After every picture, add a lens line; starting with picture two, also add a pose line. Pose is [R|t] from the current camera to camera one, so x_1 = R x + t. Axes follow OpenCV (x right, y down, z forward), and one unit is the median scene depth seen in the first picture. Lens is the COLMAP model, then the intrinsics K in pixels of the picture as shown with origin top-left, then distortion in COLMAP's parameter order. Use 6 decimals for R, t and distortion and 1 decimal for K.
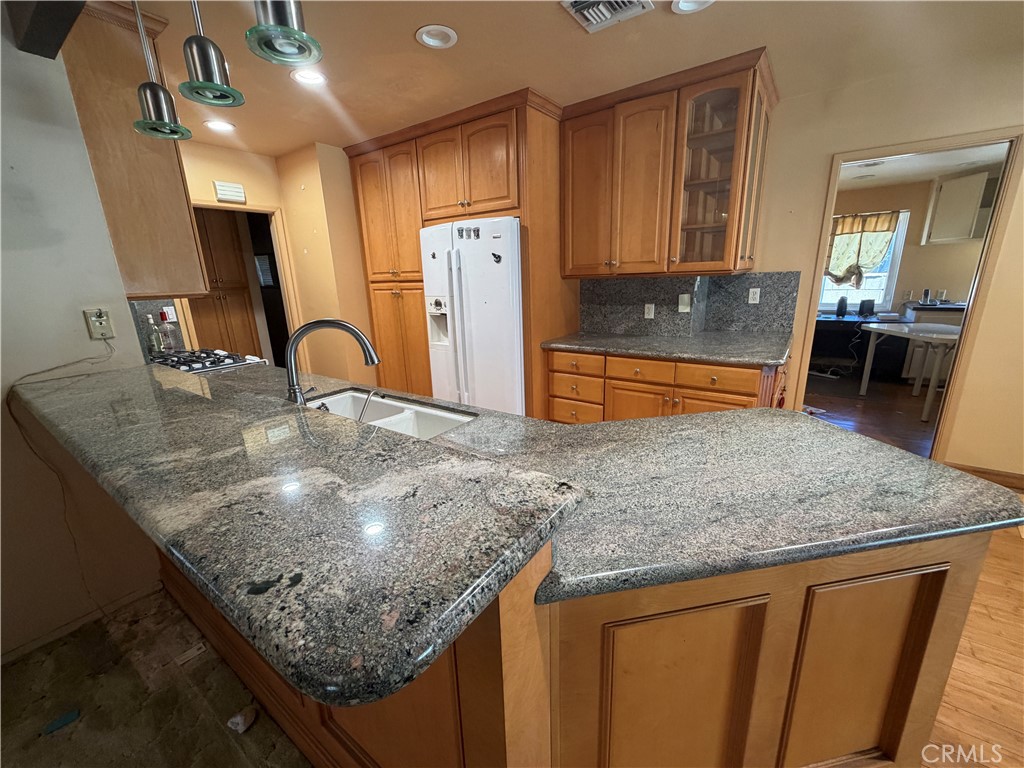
lens RADIAL K [[408.7, 0, 513.3], [0, 408.7, 384.2], [0, 0, 1]] dist [-0.002172, 0.000381]
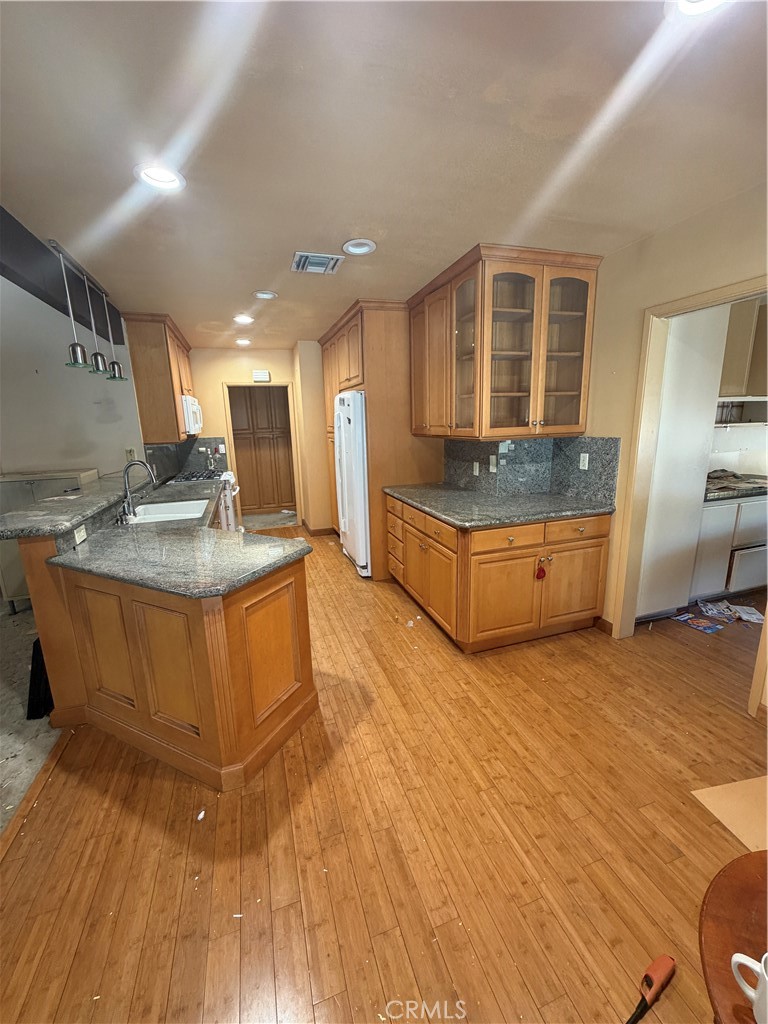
lens RADIAL K [[408.7, 0, 385.5], [0, 408.7, 509.0], [0, 0, 1]] dist [-0.002172, 0.000381]
pose [[0.807986, 0.134830, -0.573567, 0.810570], [-0.151823, 0.988236, 0.018433, -0.060849], [0.569305, 0.072187, 0.818951, -0.011051]]
